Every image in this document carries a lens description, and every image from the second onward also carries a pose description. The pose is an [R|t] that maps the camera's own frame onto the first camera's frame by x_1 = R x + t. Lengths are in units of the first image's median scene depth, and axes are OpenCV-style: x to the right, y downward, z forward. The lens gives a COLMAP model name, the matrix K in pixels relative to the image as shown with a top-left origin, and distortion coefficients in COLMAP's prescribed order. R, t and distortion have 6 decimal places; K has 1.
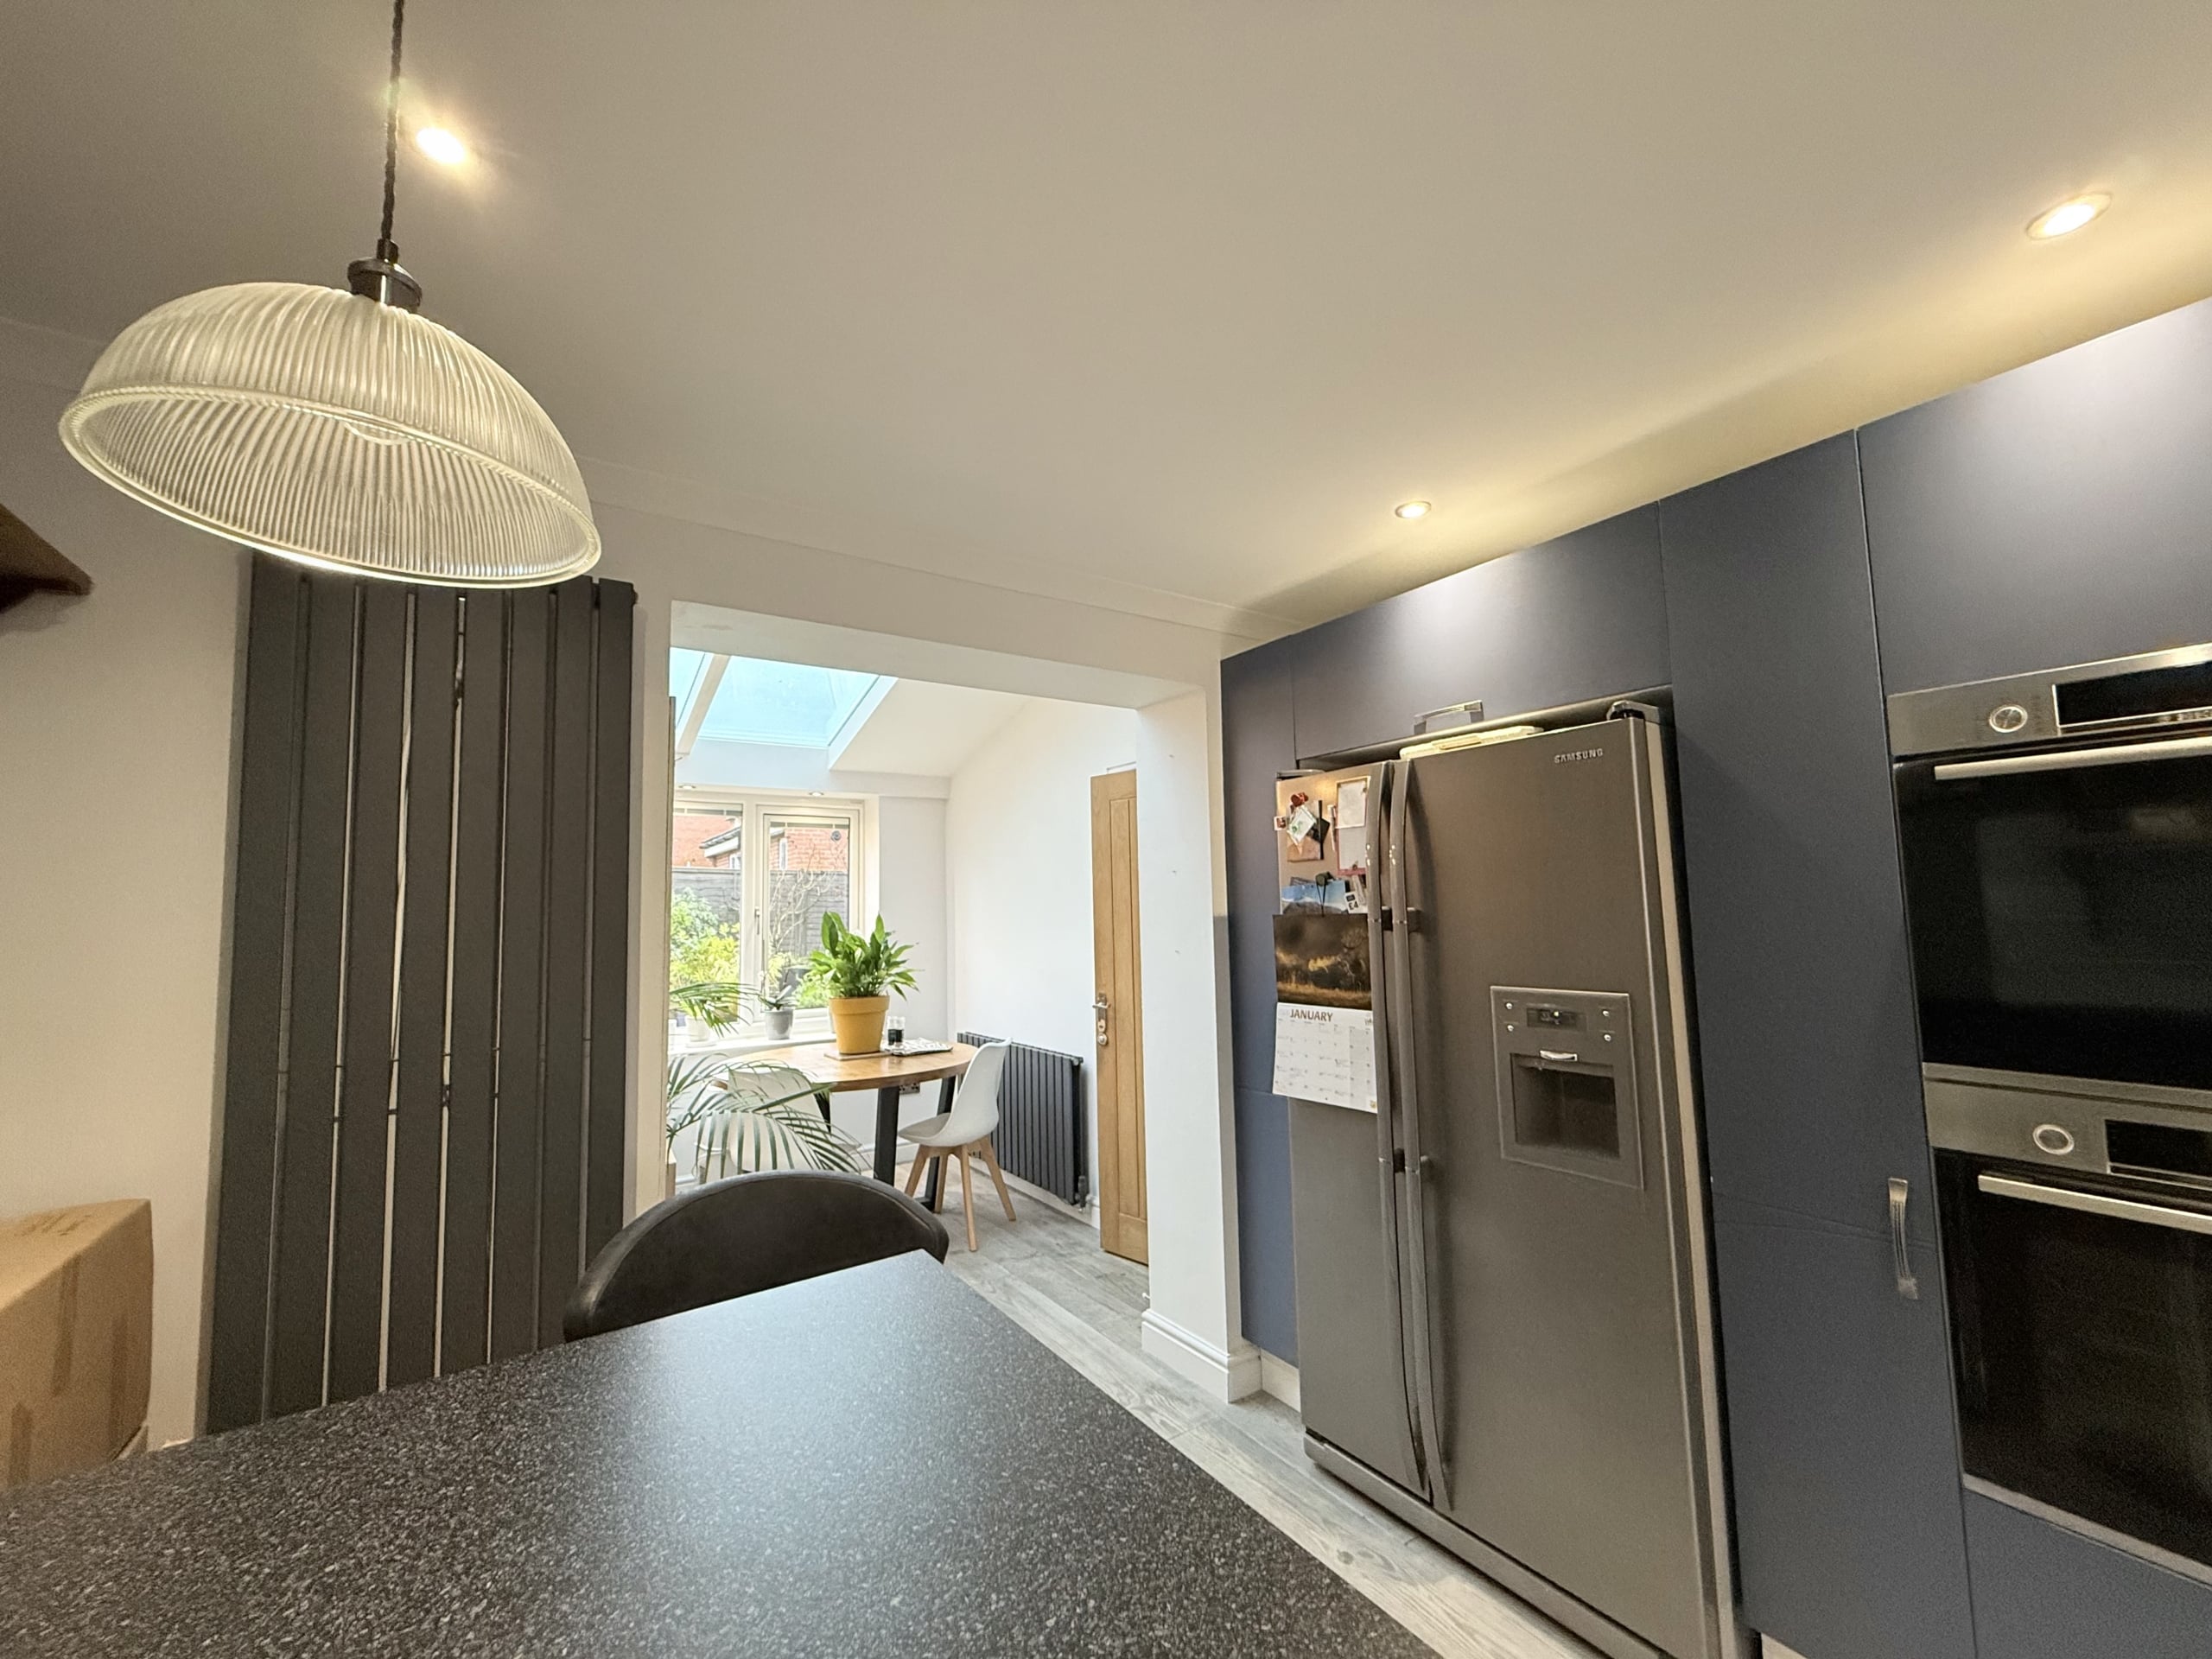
lens RADIAL K [[880.9, 0, 1099.2], [0, 880.9, 833.5], [0, 0, 1]] dist [0.000784, 0.000114]
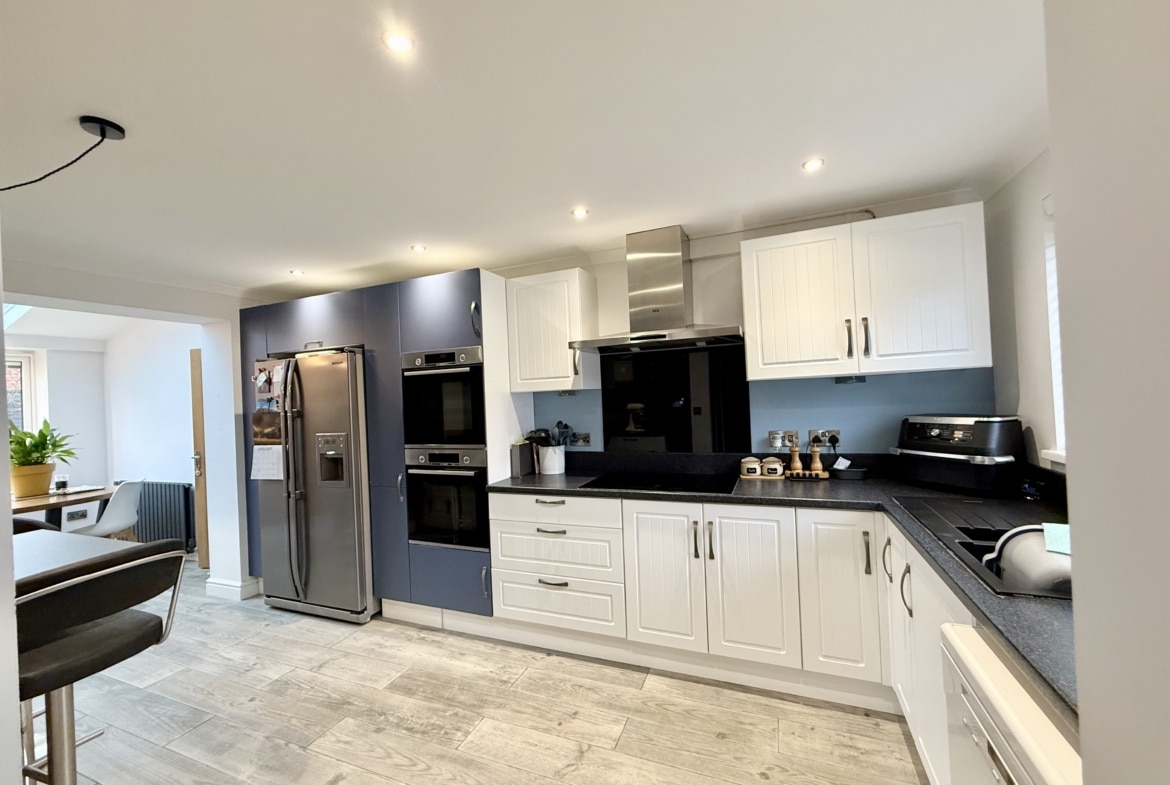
lens RADIAL K [[466.4, 0, 582.1], [0, 466.4, 393.5], [0, 0, 1]] dist [0.000158, 0.000038]
pose [[0.833553, -0.011876, 0.552312, 0.251832], [-0.021343, 0.998330, 0.053676, -0.063670], [-0.552027, -0.056530, 0.831908, -0.719103]]
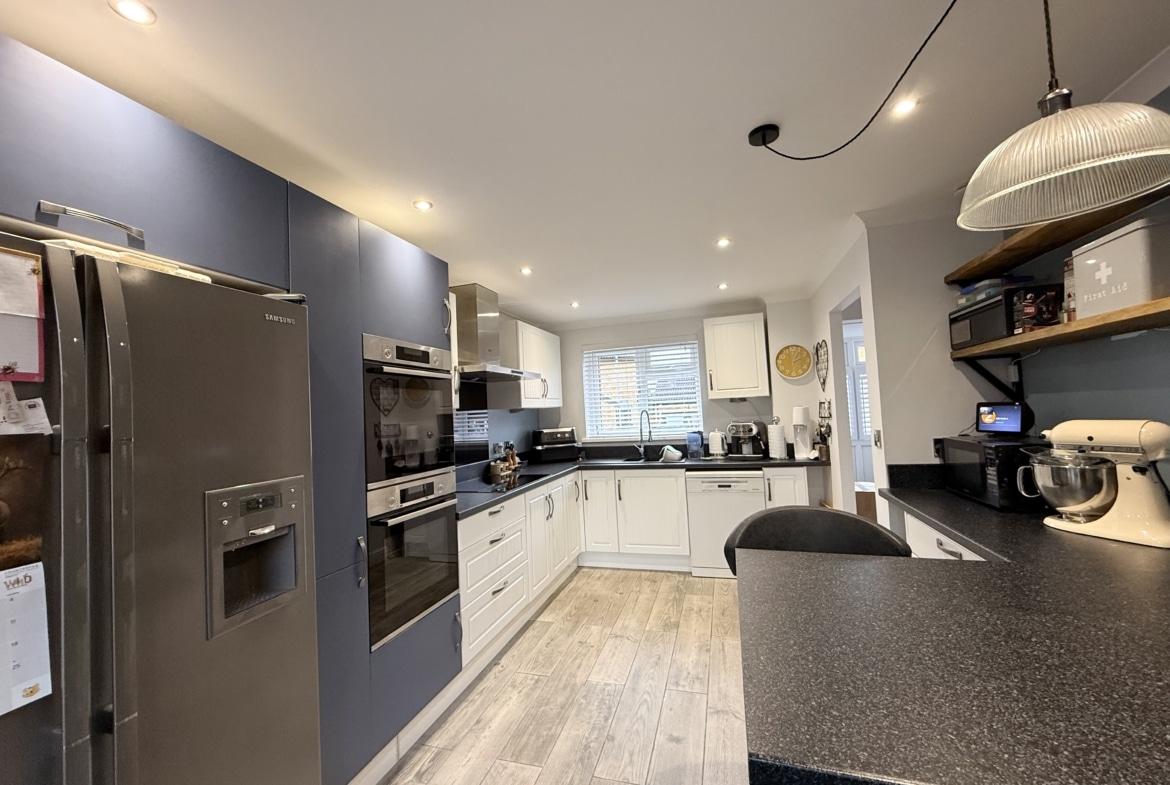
lens RADIAL K [[466.4, 0, 582.1], [0, 466.4, 393.5], [0, 0, 1]] dist [0.000158, 0.000038]
pose [[-0.626849, 0.087694, 0.774190, -0.270716], [0.000122, 0.993657, -0.112455, 0.090321], [-0.779140, -0.070398, -0.622884, 0.794683]]
